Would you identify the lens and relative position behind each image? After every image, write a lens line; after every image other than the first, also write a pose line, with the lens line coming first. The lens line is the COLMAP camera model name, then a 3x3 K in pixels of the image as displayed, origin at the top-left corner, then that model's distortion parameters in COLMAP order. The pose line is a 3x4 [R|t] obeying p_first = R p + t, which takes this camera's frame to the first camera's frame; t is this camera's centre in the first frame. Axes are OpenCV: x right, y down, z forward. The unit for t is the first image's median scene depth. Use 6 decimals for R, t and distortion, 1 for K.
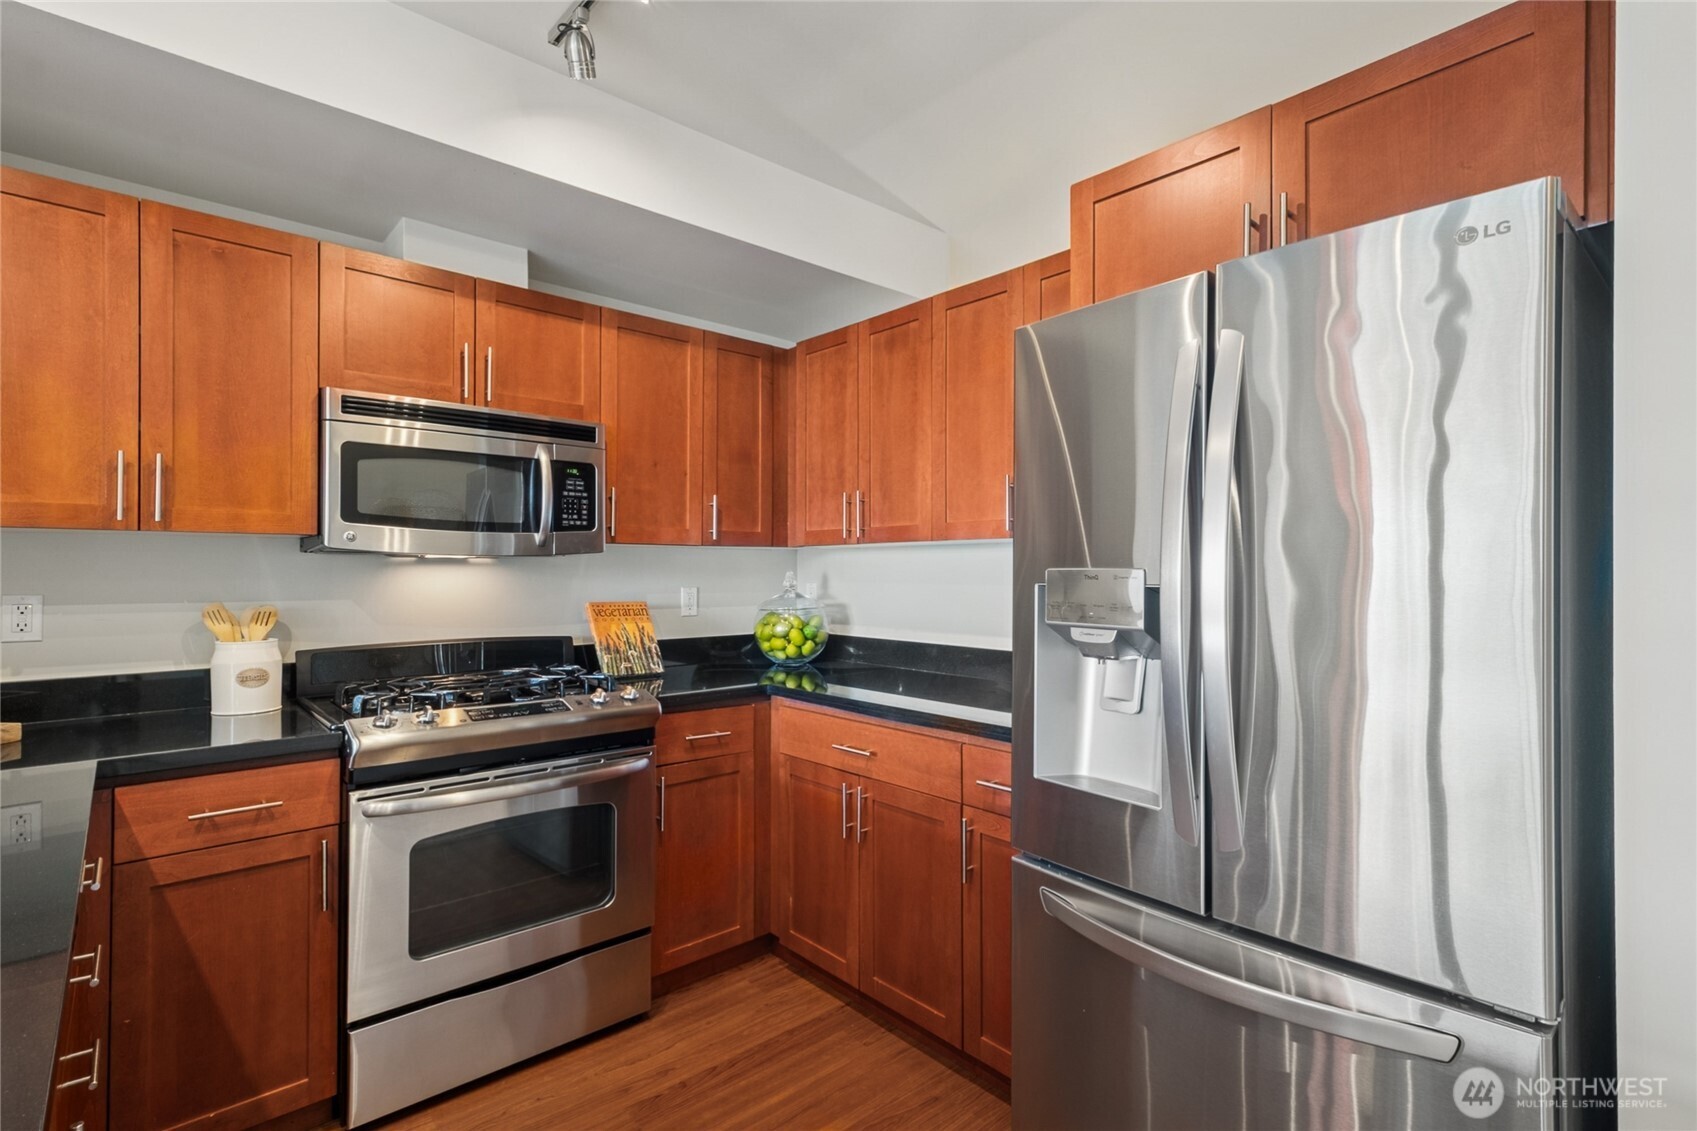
lens RADIAL K [[804.7, 0, 844.6], [0, 804.7, 569.0], [0, 0, 1]] dist [0.009795, 0.001646]
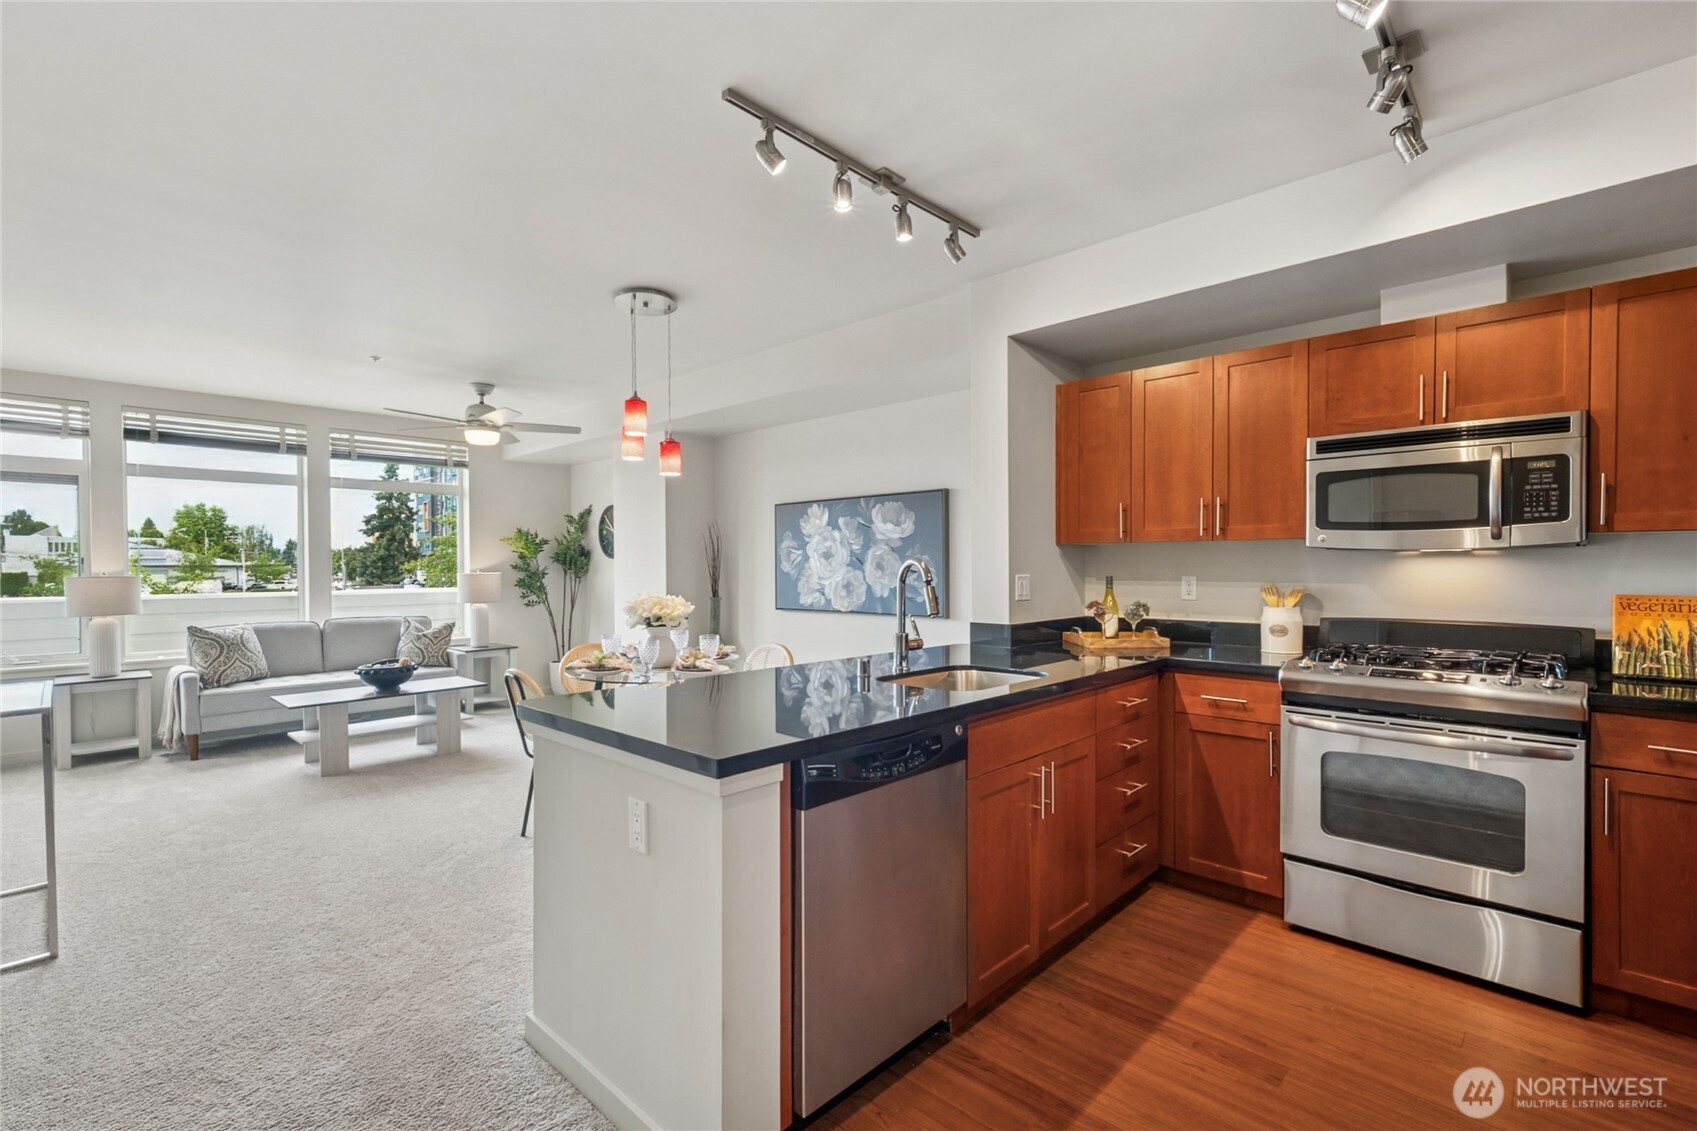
lens RADIAL K [[763.2, 0, 844.1], [0, 763.2, 573.2], [0, 0, 1]] dist [0.008865, -0.001539]
pose [[0.085079, 0.008470, -0.996338, 0.599794], [0.005690, 0.999943, 0.008986, 0.003783], [0.996358, -0.006434, 0.085026, 0.029778]]
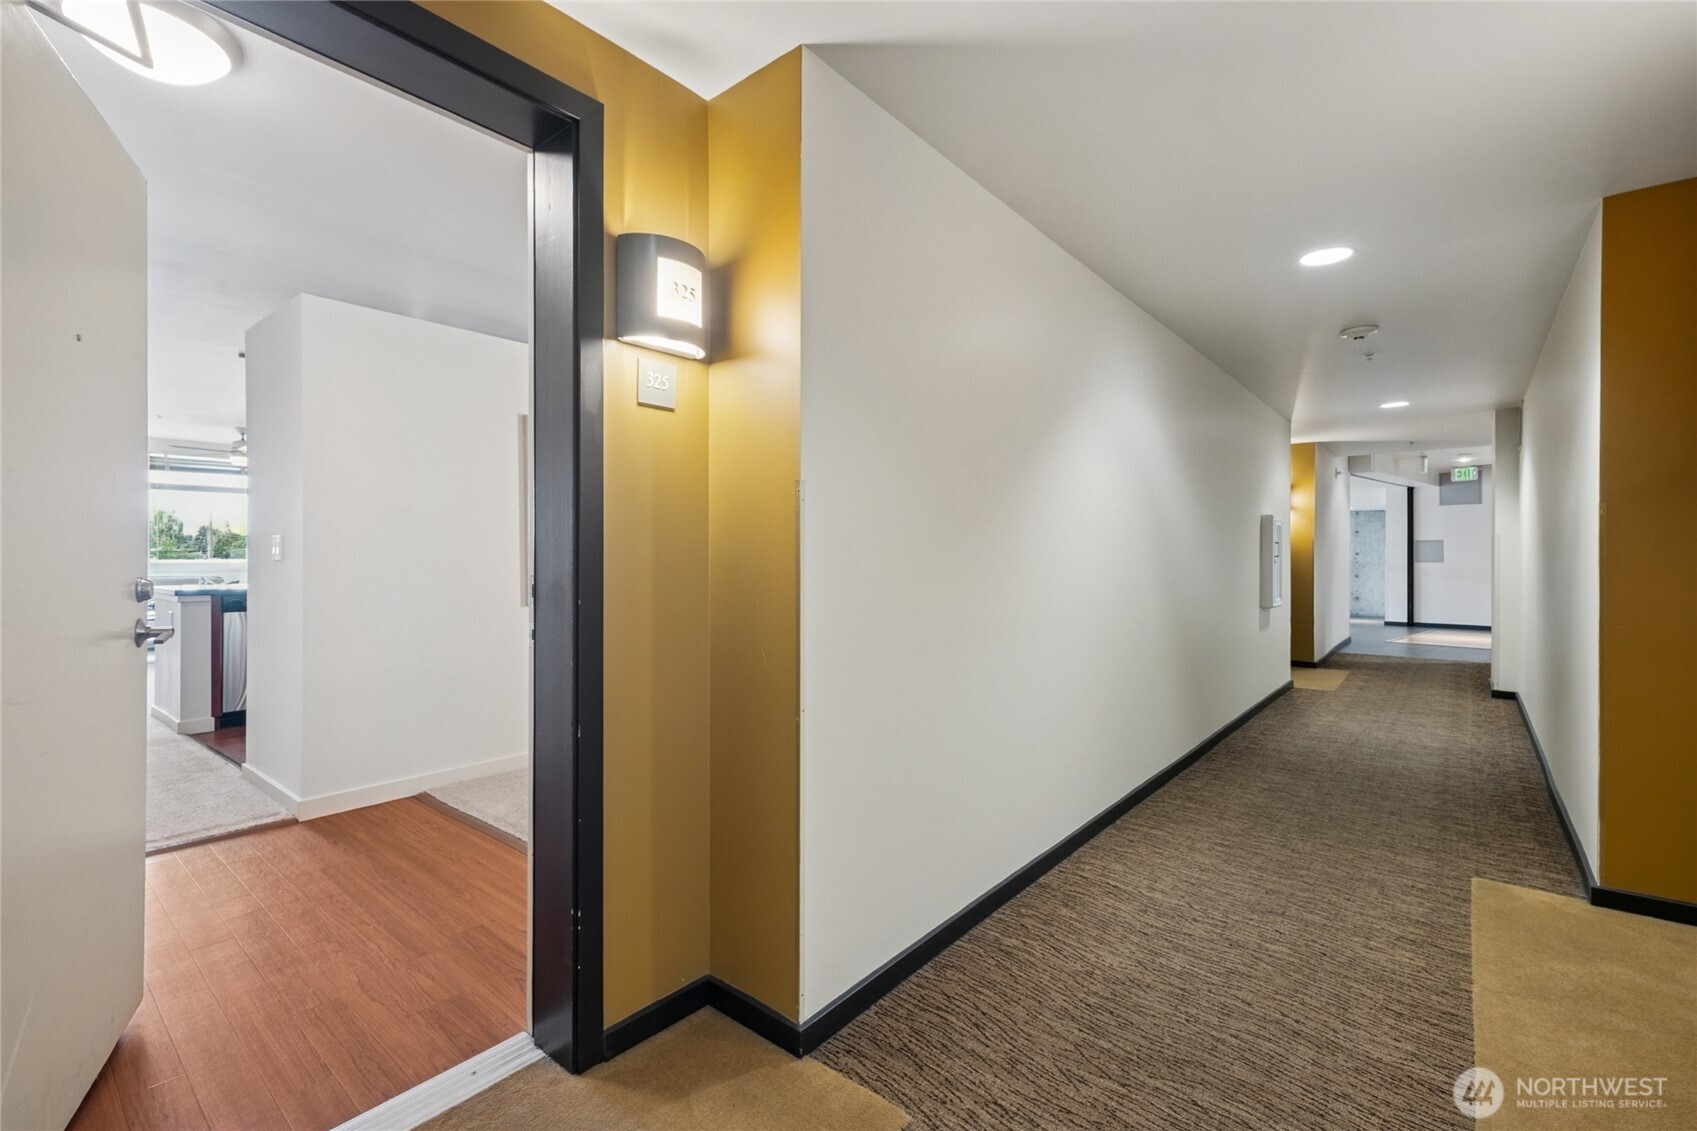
lens RADIAL K [[763.2, 0, 854.1], [0, 763.2, 558.6], [0, 0, 1]] dist [0.008865, -0.001539]
pose [[0.160468, 0.003936, -0.987033, 2.272740], [0.002876, 0.999986, 0.004455, 0.068537], [0.987037, -0.003553, 0.160454, 1.422048]]
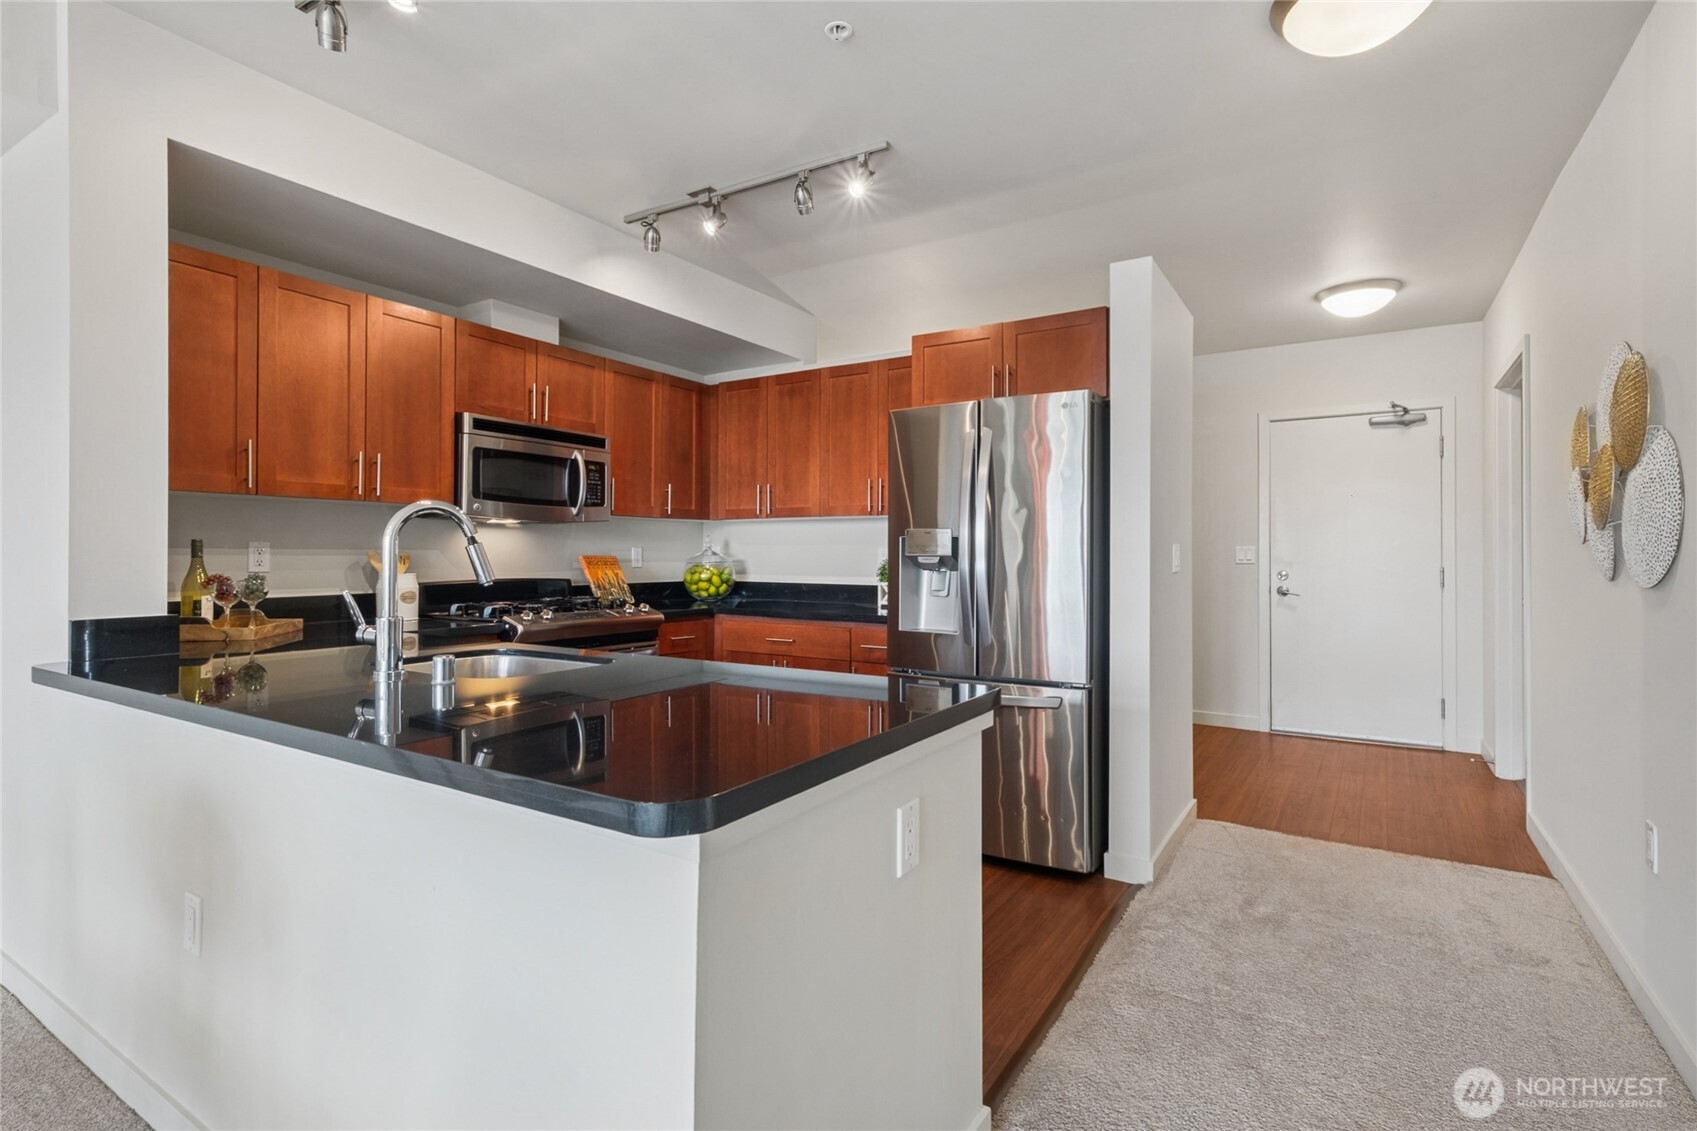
lens RADIAL K [[804.7, 0, 850.4], [0, 804.7, 548.4], [0, 0, 1]] dist [0.009795, 0.001646]
pose [[0.959537, 0.005119, 0.281537, -0.313884], [-0.004425, 0.999985, -0.003099, 0.036833], [-0.281549, 0.001728, 0.959545, -0.635550]]
